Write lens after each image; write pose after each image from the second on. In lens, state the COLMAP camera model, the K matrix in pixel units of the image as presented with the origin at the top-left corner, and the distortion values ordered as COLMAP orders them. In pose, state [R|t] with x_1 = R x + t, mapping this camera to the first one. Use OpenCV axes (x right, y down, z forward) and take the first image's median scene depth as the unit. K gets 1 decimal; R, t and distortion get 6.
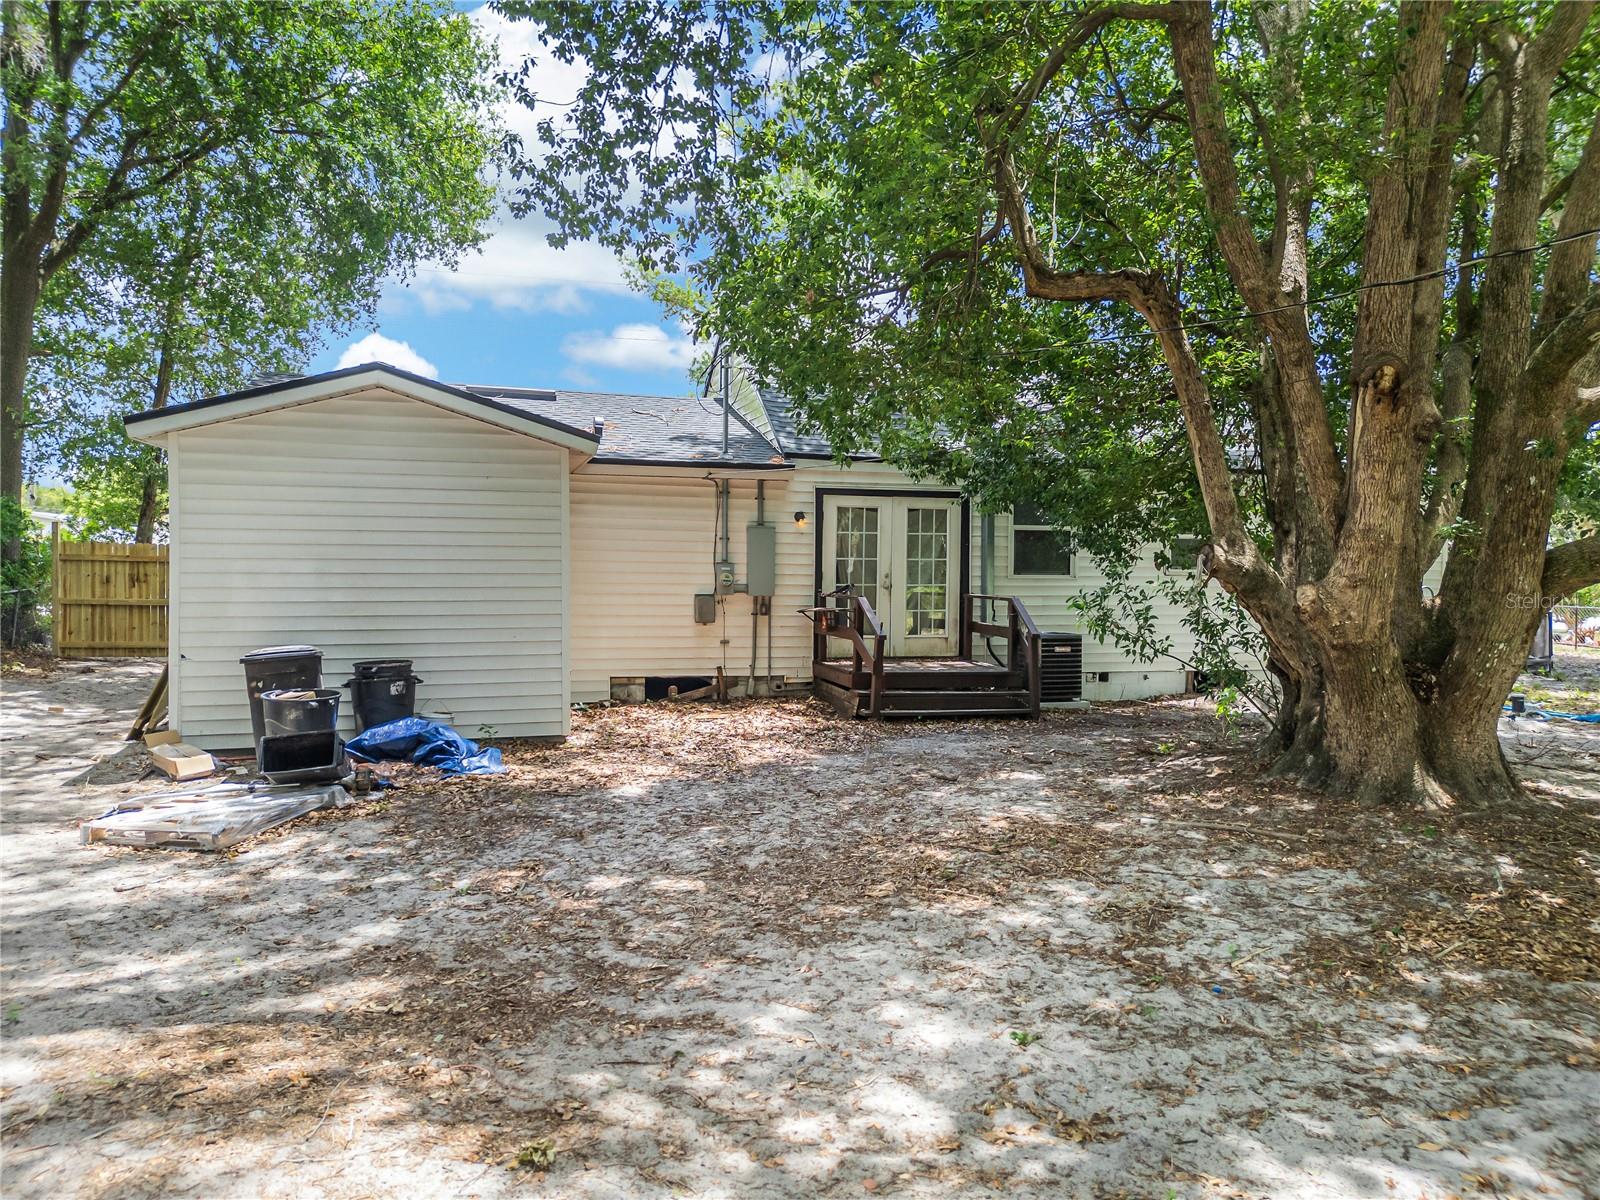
lens RADIAL K [[1103.0, 0, 800.0], [0, 1103.0, 600.0], [0, 0, 1]] dist [0.119724, -0.193598]
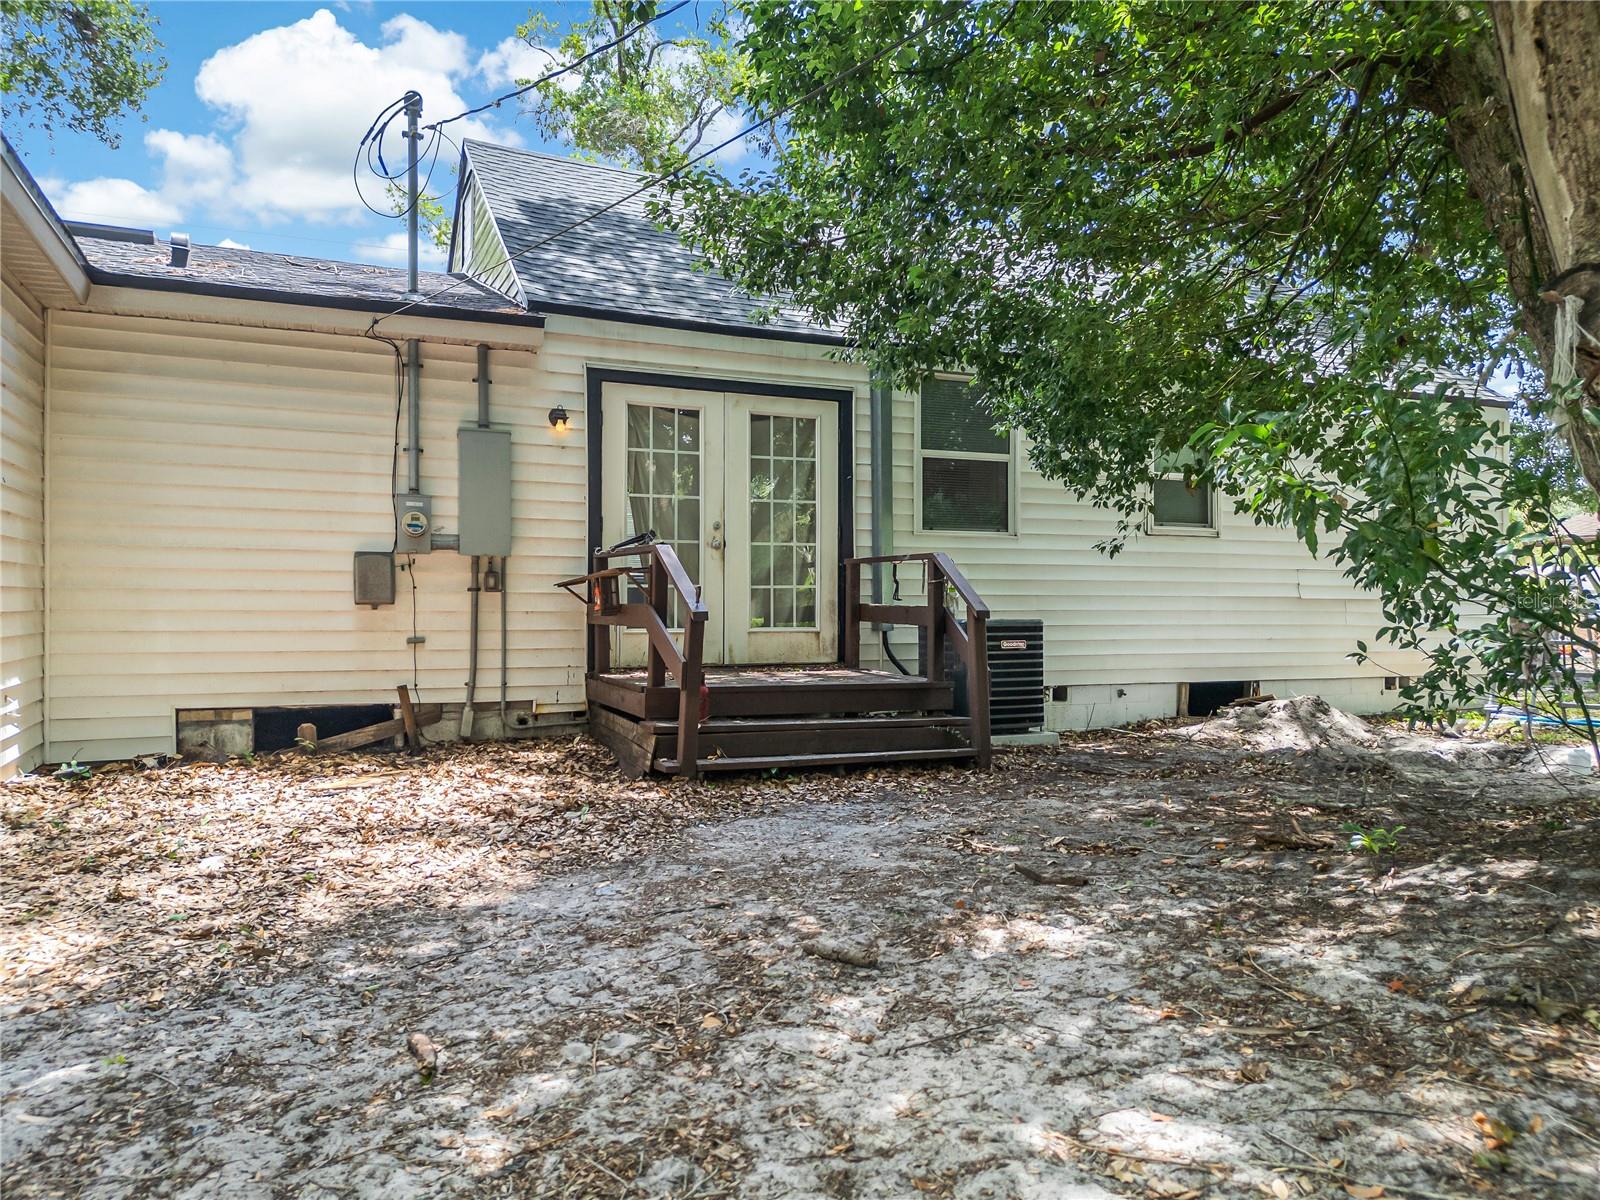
lens RADIAL K [[1103.0, 0, 800.0], [0, 1103.0, 600.0], [0, 0, 1]] dist [0.119724, -0.193598]
pose [[0.991463, -0.008177, 0.130130, 0.047703], [0.012566, 0.999378, -0.032943, 0.038376], [-0.129780, 0.034297, 0.990950, 0.427863]]
